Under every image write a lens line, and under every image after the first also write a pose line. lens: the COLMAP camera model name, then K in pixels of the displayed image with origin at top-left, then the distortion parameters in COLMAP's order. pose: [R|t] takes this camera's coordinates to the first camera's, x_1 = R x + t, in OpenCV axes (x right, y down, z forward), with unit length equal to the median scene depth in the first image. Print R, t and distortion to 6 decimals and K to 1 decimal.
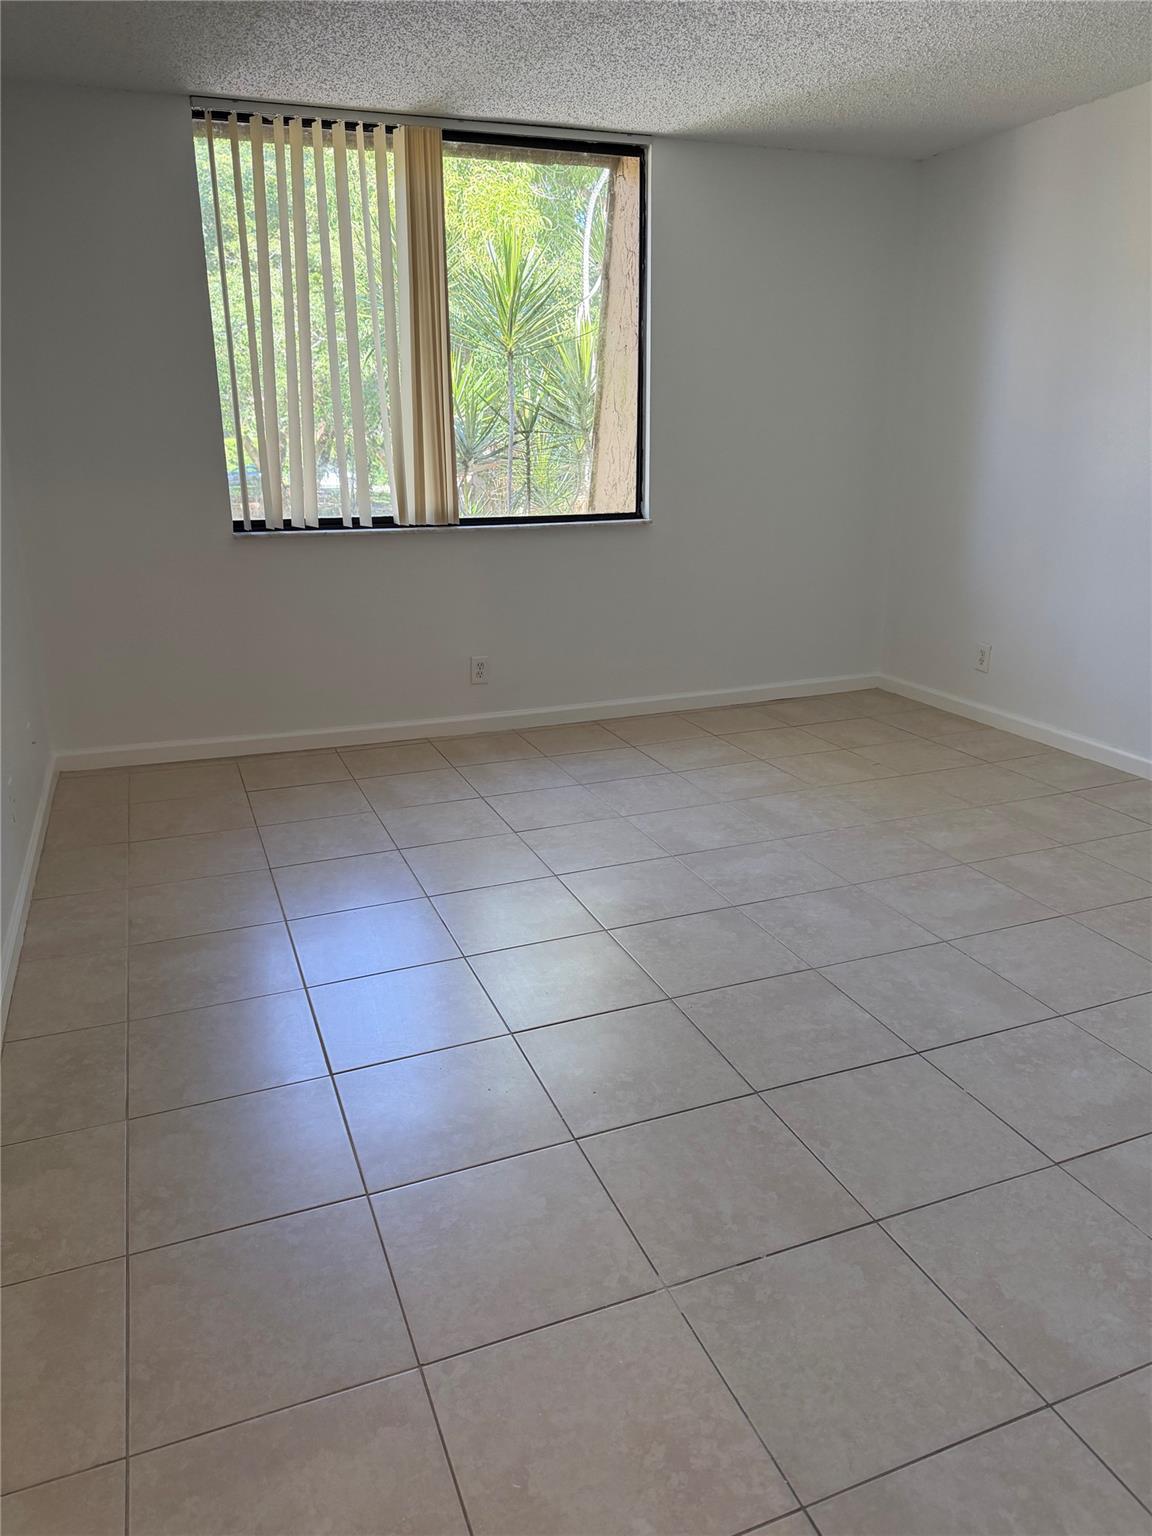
lens RADIAL K [[1081.8, 0, 580.5], [0, 1081.8, 763.9], [0, 0, 1]] dist [0.046781, -0.068029]
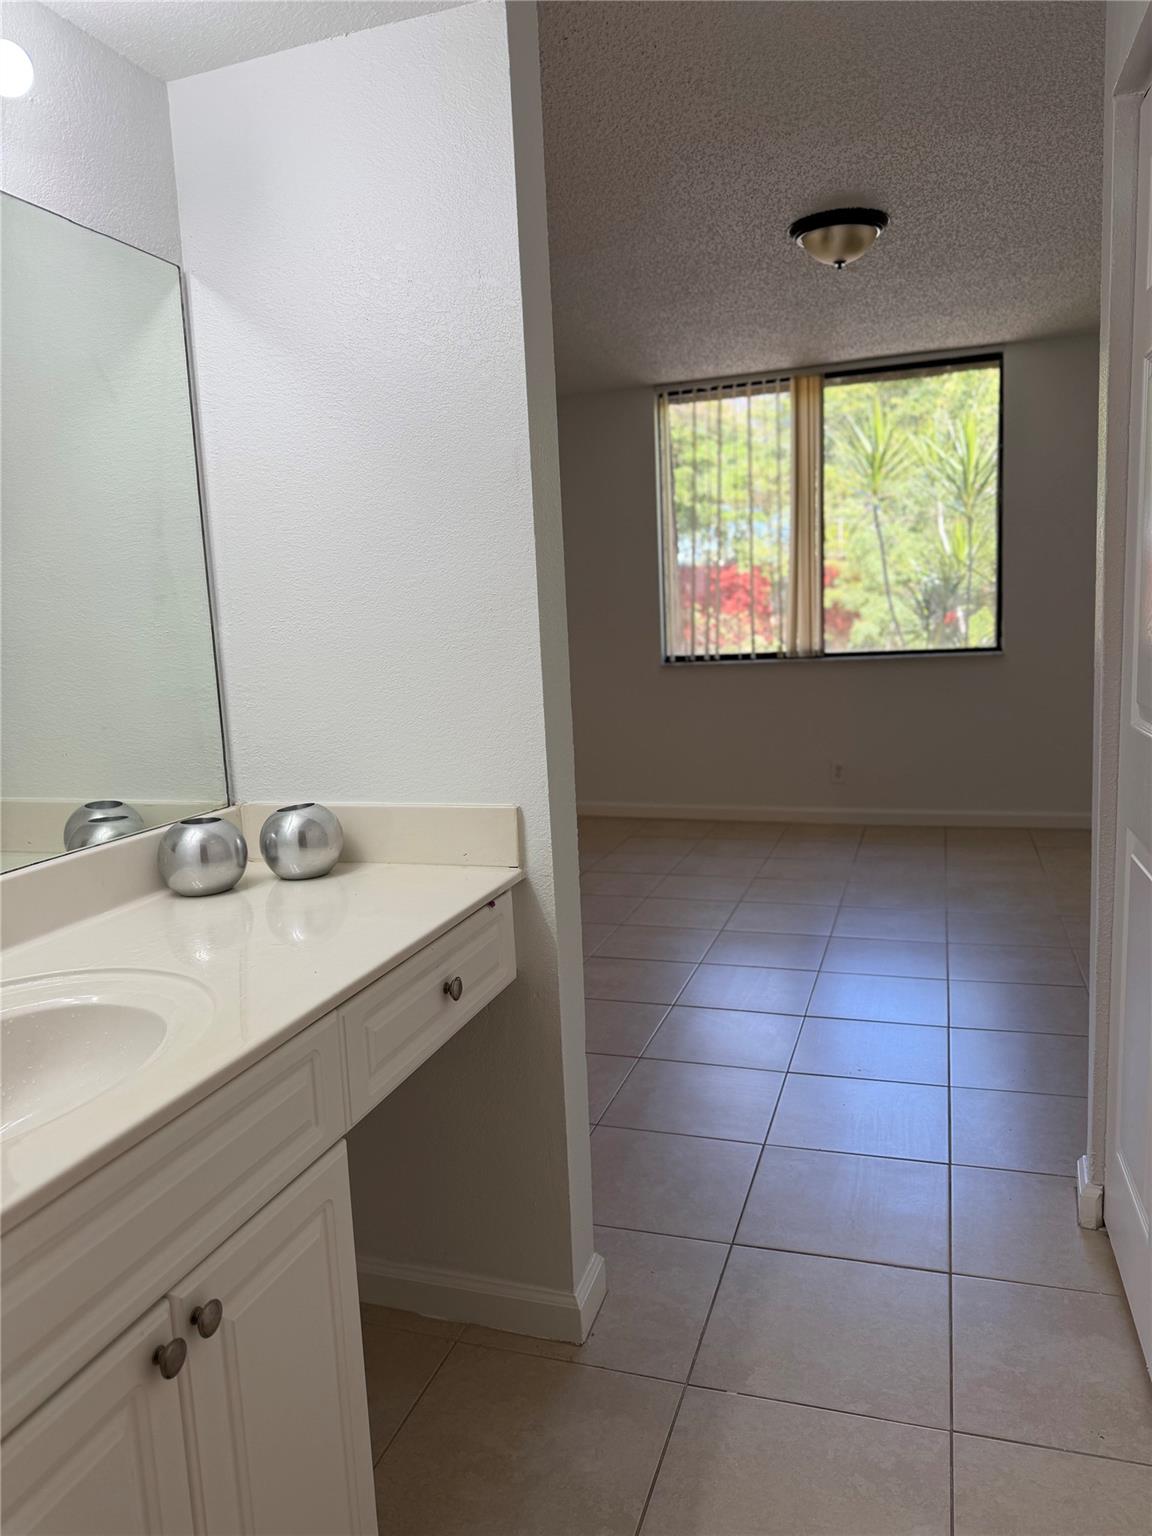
lens RADIAL K [[1081.8, 0, 573.7], [0, 1081.8, 770.3], [0, 0, 1]] dist [0.046781, -0.068029]
pose [[0.768033, 0.057745, -0.637802, 0.648935], [-0.144632, 0.985836, -0.084908, 0.084242], [0.623865, 0.157459, 0.765506, -0.193694]]
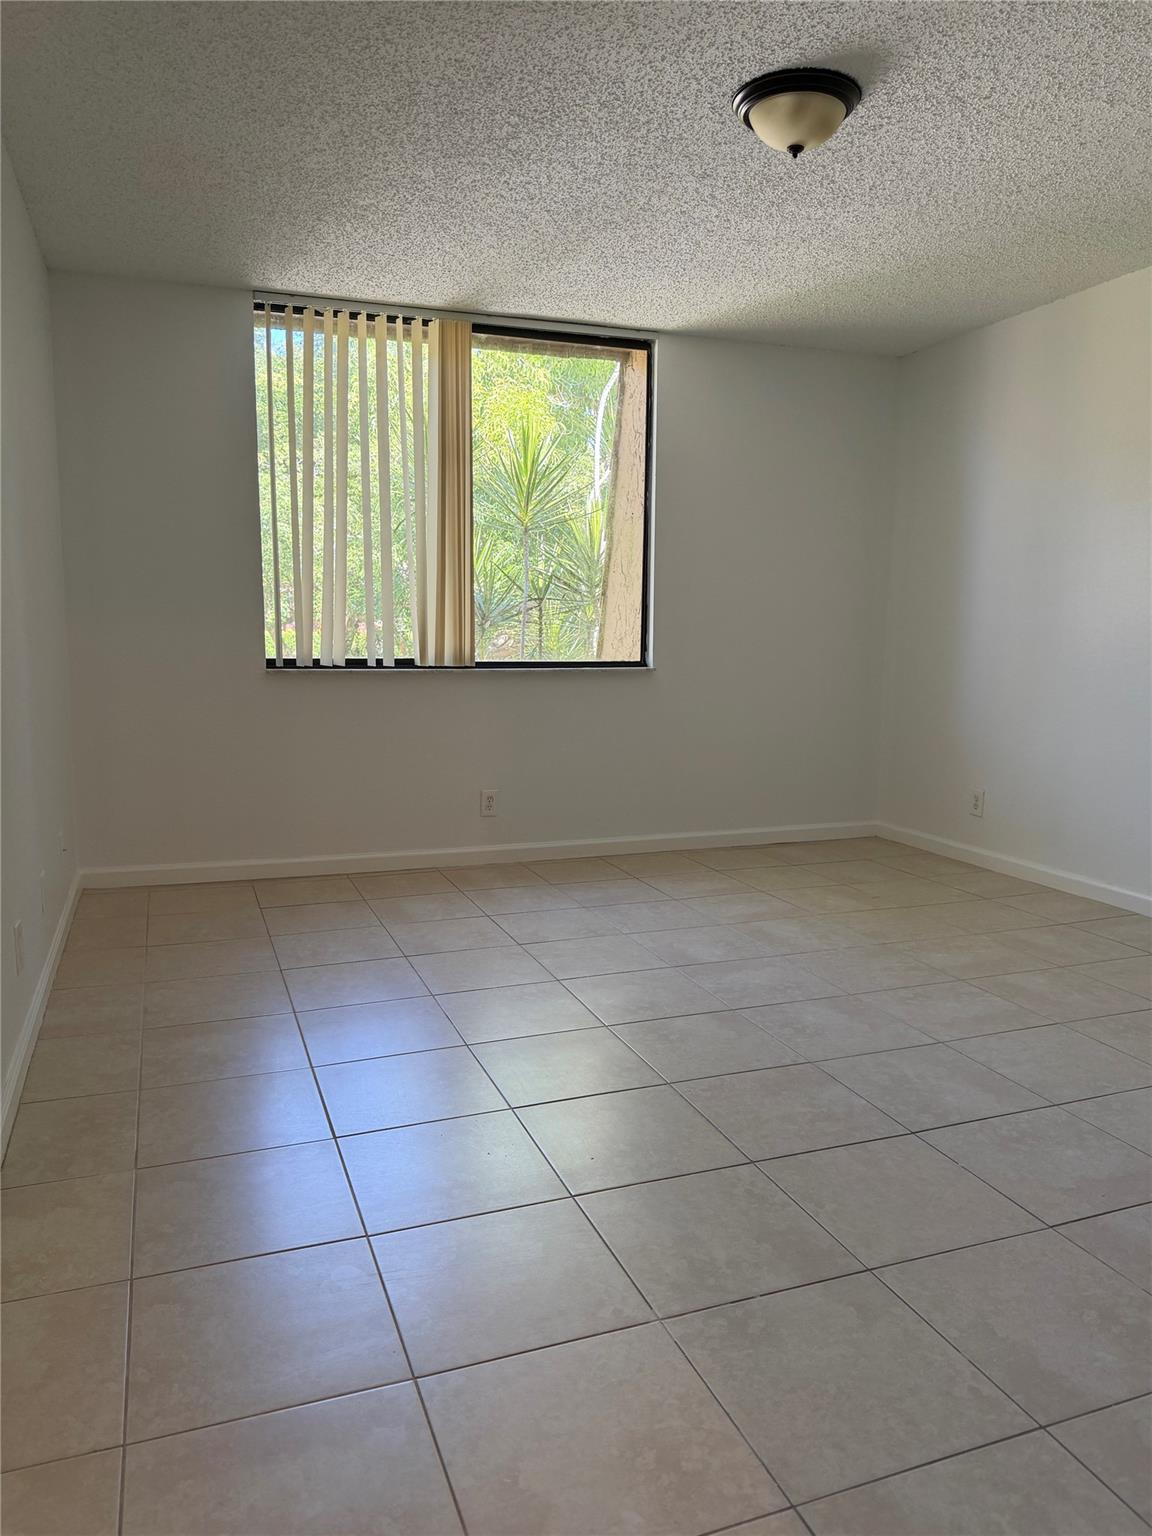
lens RADIAL K [[1081.8, 0, 563.9], [0, 1081.8, 772.2], [0, 0, 1]] dist [0.046781, -0.068029]
pose [[0.999601, 0.016928, -0.022633, 0.002087], [-0.020474, 0.985747, -0.166981, 0.078493], [0.019484, 0.167378, 0.985700, -0.041865]]
